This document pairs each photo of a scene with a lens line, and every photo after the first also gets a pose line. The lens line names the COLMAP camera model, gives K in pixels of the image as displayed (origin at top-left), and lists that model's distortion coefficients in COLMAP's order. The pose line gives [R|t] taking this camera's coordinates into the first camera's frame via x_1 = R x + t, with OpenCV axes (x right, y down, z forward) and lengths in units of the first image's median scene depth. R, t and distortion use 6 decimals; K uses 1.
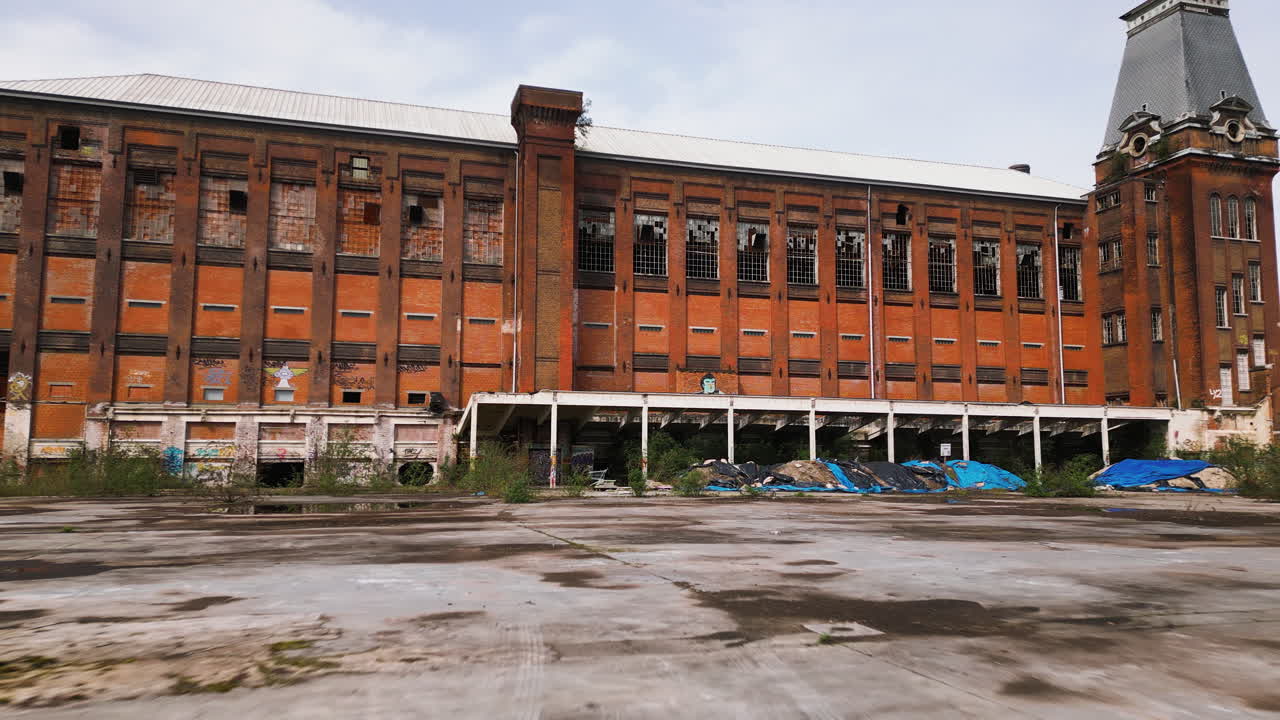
lens RADIAL K [[1005.4, 0, 640.0], [0, 1005.4, 360.0], [0, 0, 1]] dist [0.134667, -0.151734]
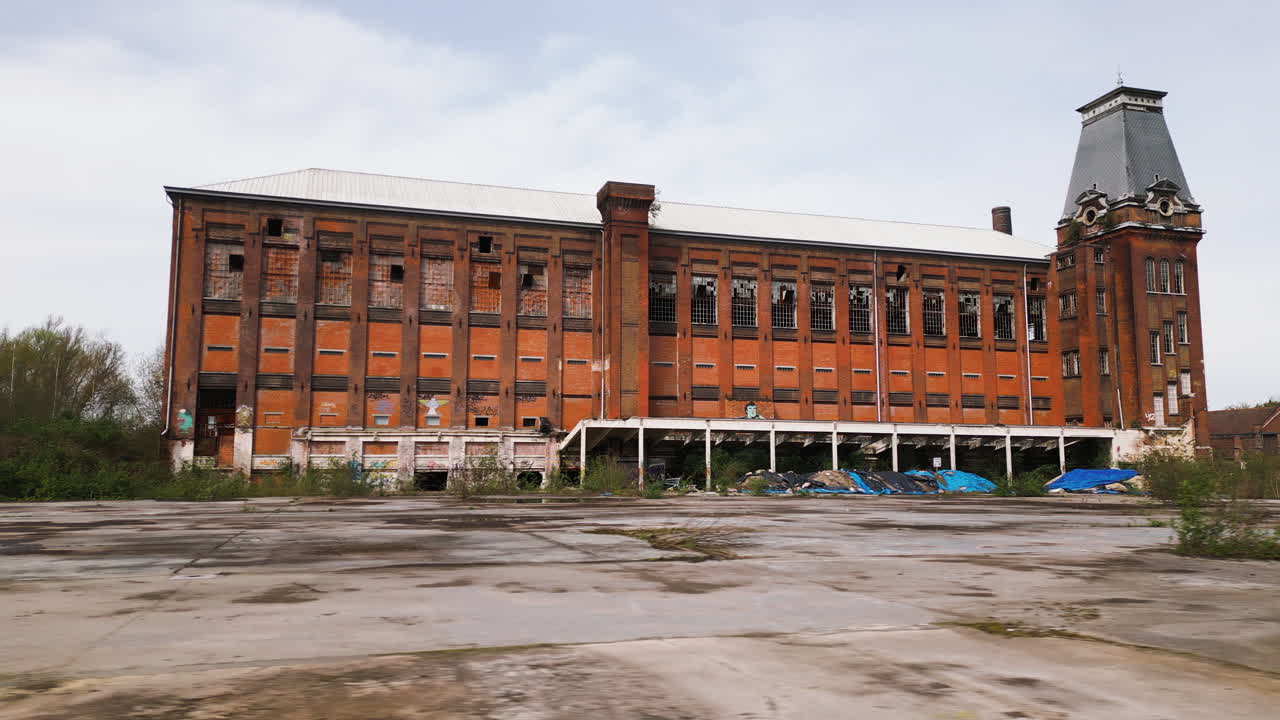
lens RADIAL K [[1005.4, 0, 640.0], [0, 1005.4, 360.0], [0, 0, 1]] dist [0.134667, -0.151734]
pose [[0.999967, -0.001267, 0.008077, -0.085924], [0.001338, 0.999961, -0.008765, -0.029647], [-0.008066, 0.008775, 0.999929, -0.284829]]
